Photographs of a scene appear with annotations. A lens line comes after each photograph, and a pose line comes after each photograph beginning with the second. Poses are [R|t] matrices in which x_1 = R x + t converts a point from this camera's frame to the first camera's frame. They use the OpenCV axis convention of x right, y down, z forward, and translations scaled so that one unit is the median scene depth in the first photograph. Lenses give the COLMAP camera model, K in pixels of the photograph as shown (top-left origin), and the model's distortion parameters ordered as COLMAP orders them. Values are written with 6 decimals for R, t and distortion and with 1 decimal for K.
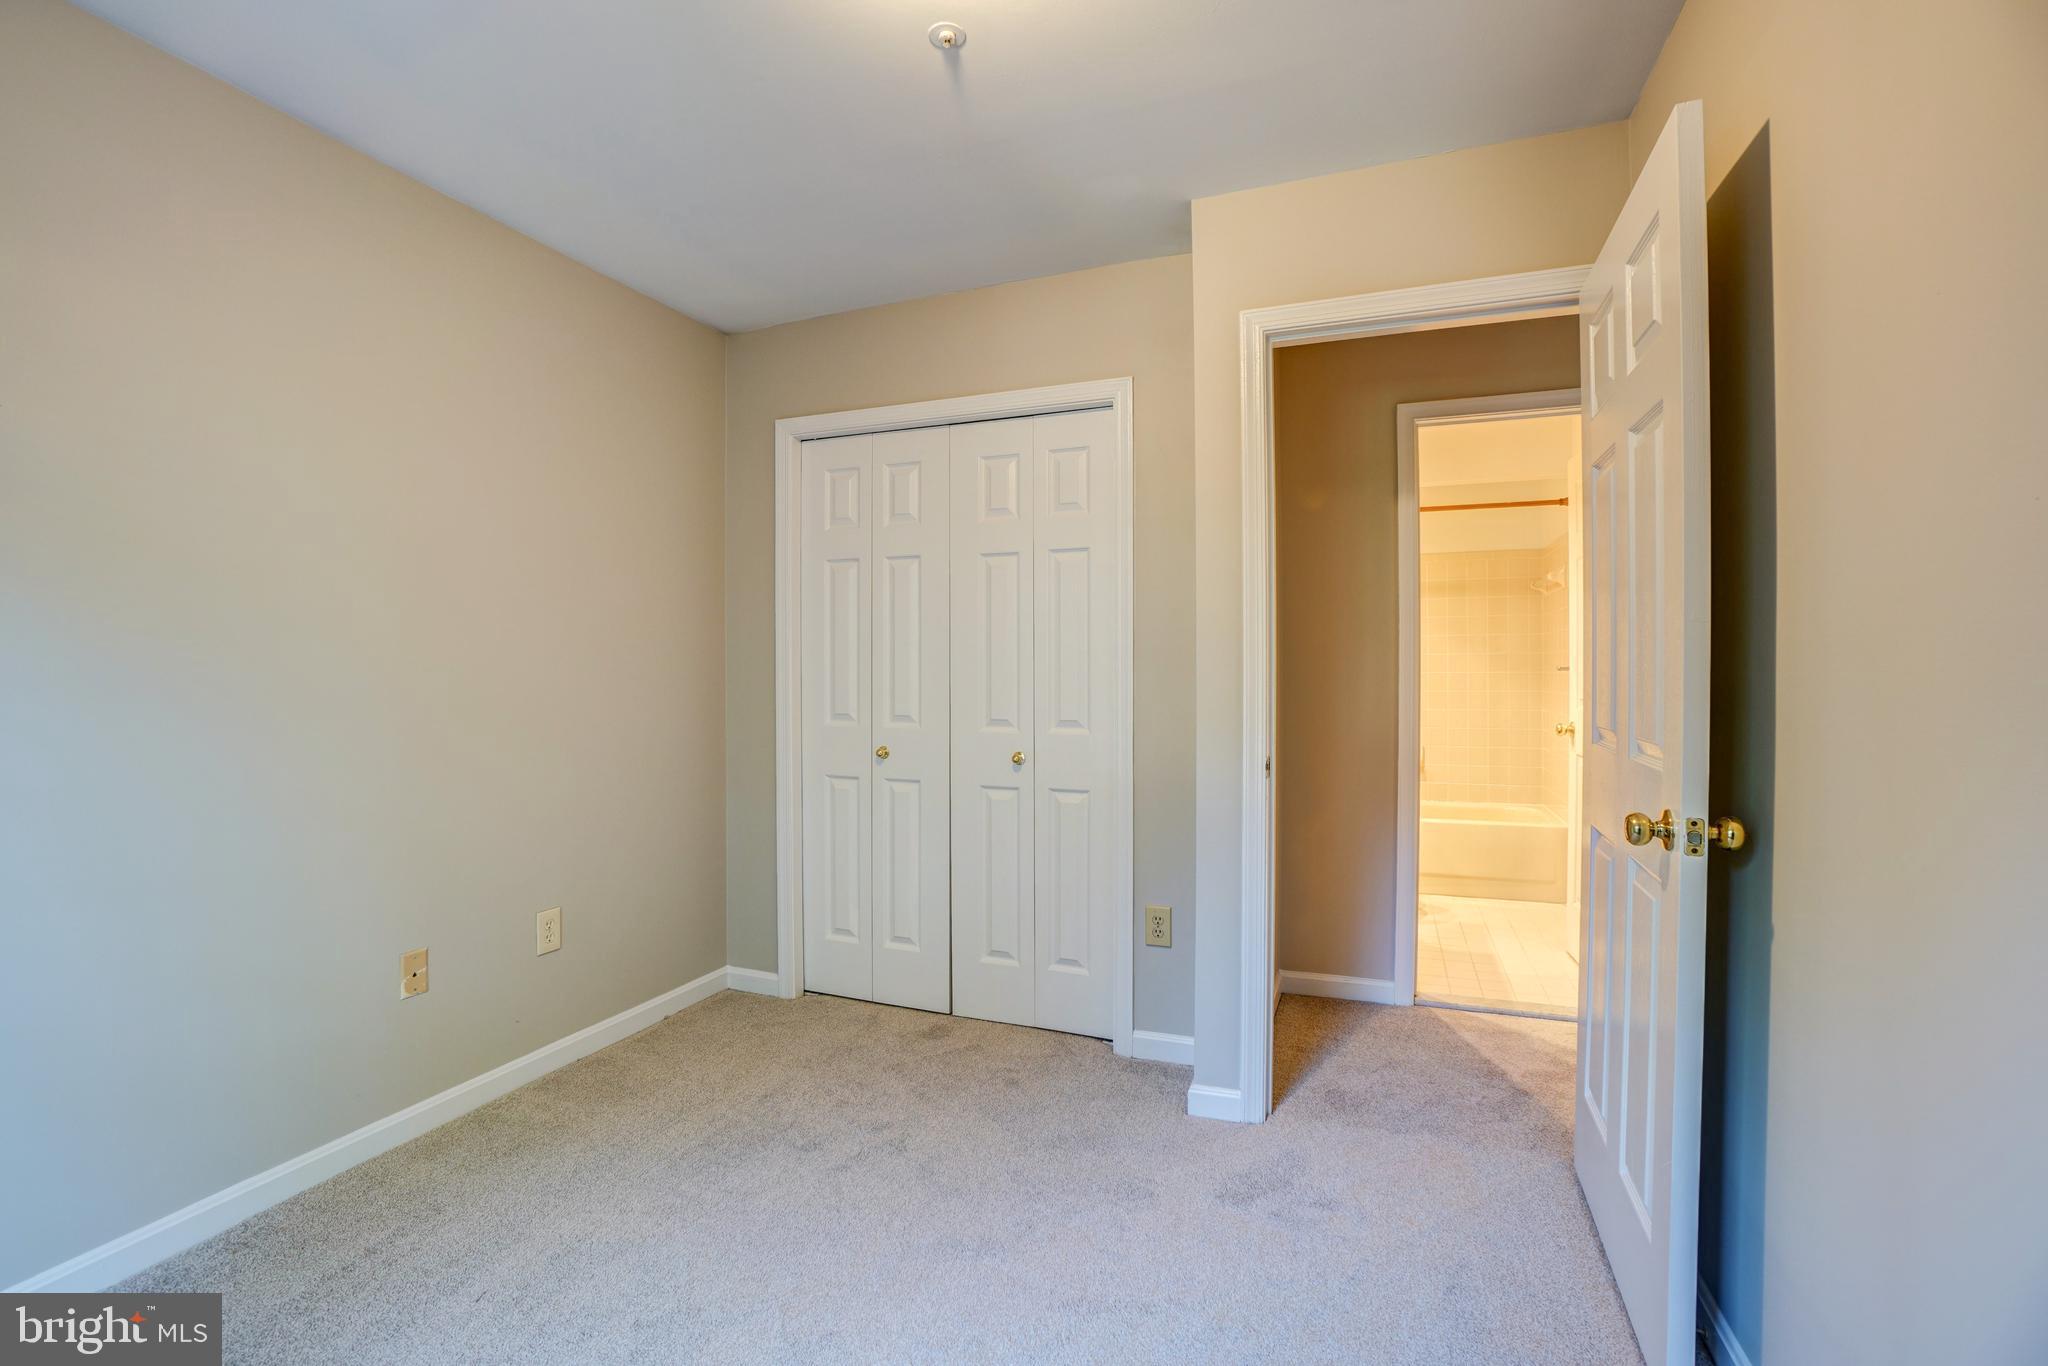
lens RADIAL K [[904.1, 0, 1018.1], [0, 904.1, 676.3], [0, 0, 1]] dist [-0.065889, 0.023662]
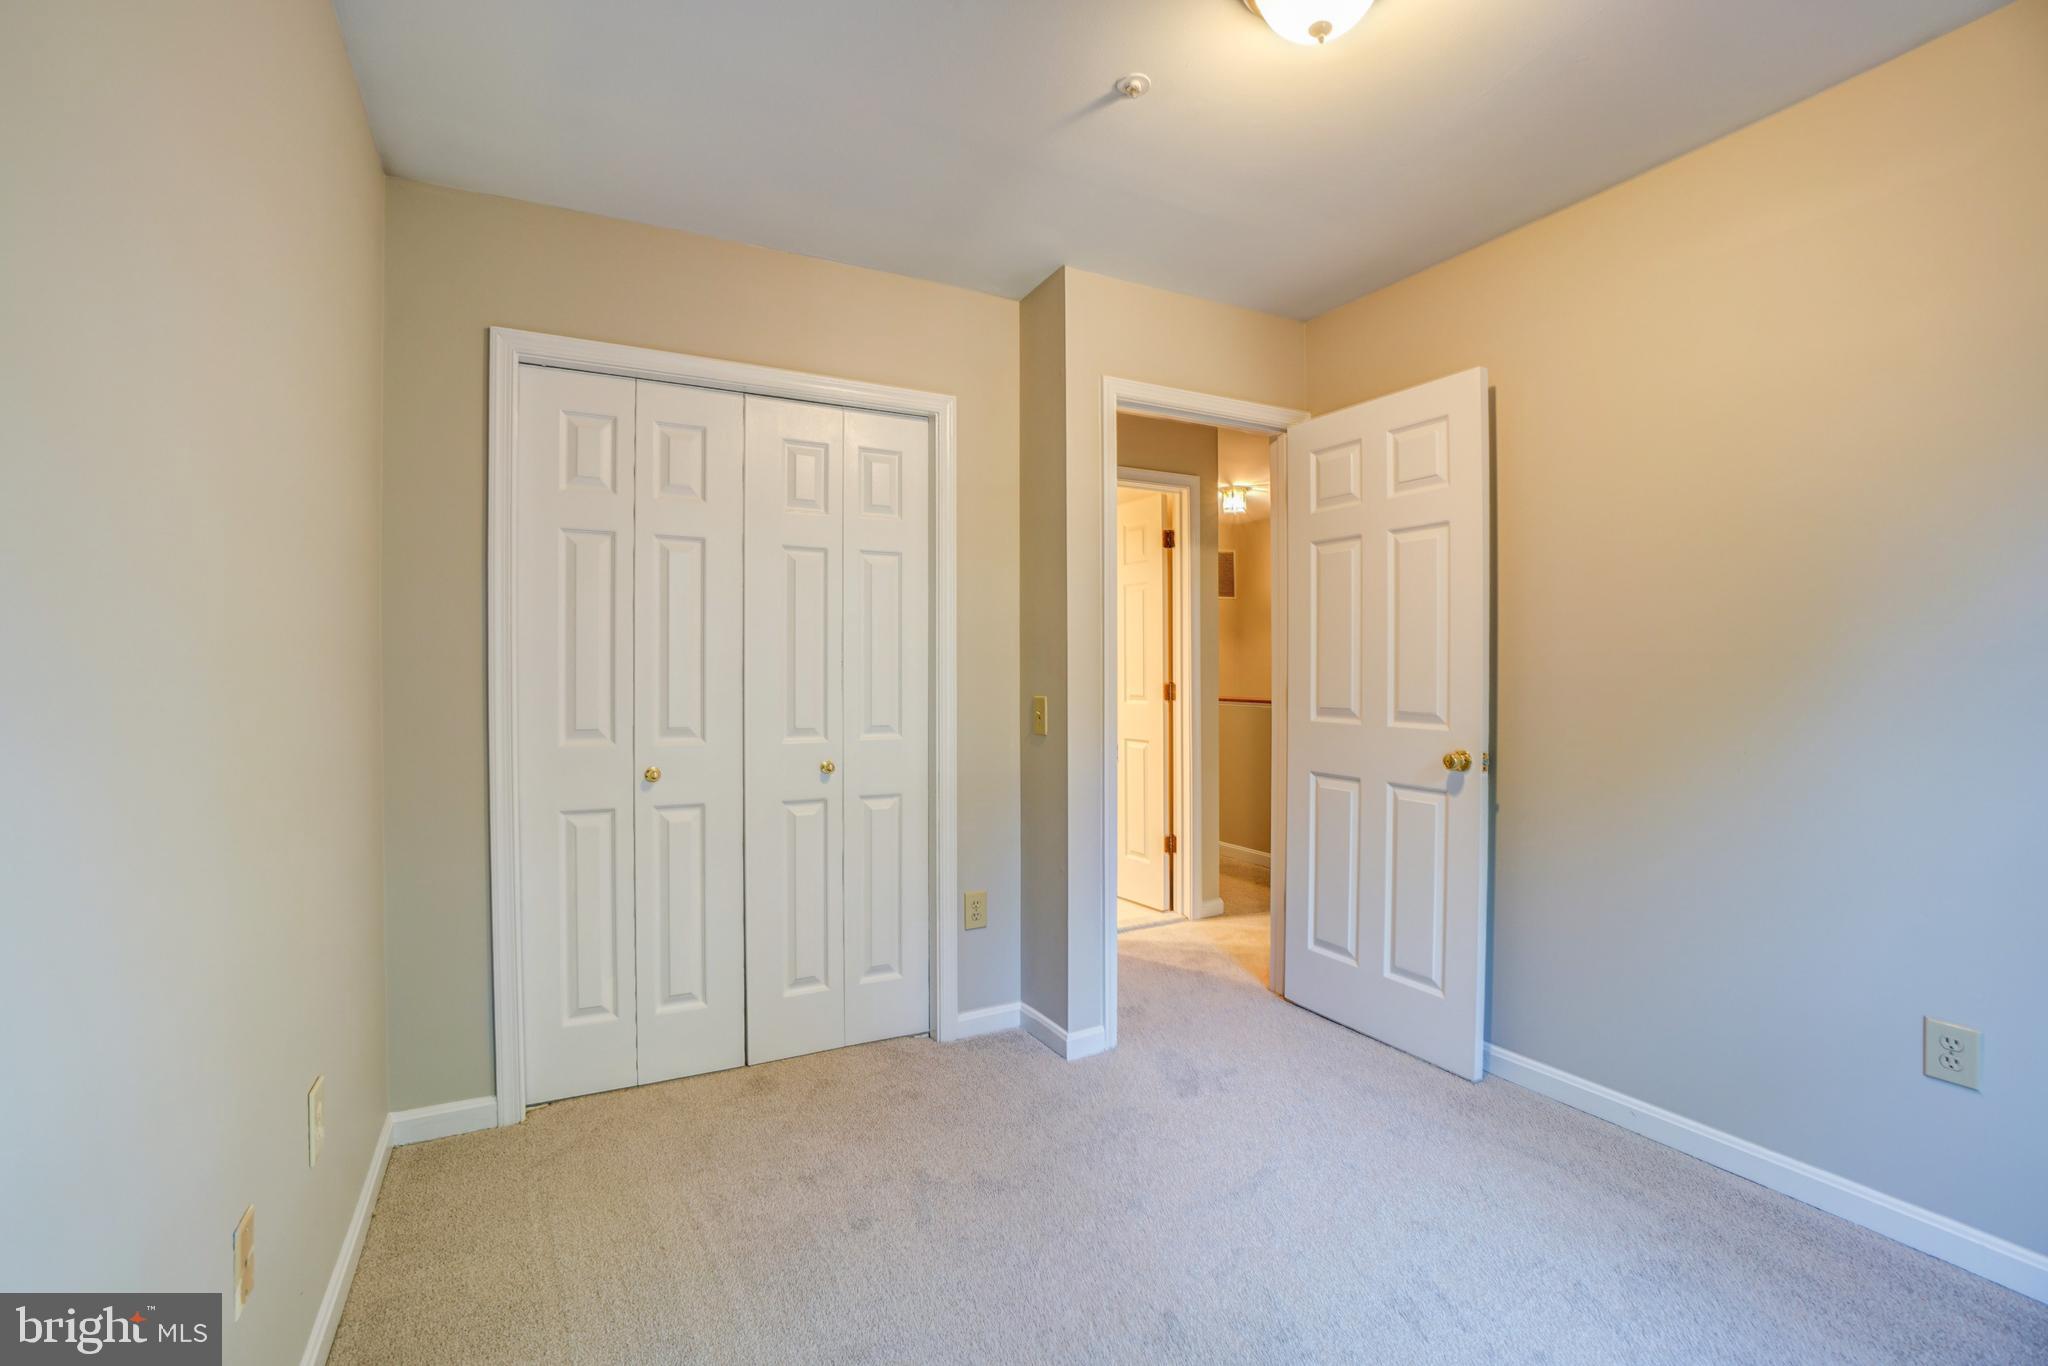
lens RADIAL K [[904.1, 0, 1018.1], [0, 904.1, 676.3], [0, 0, 1]] dist [-0.065889, 0.023662]
pose [[0.637056, 0.000898, 0.770817, -0.588316], [0.002705, 0.999991, -0.003401, -0.001259], [-0.770812, 0.004251, 0.637048, 0.241690]]
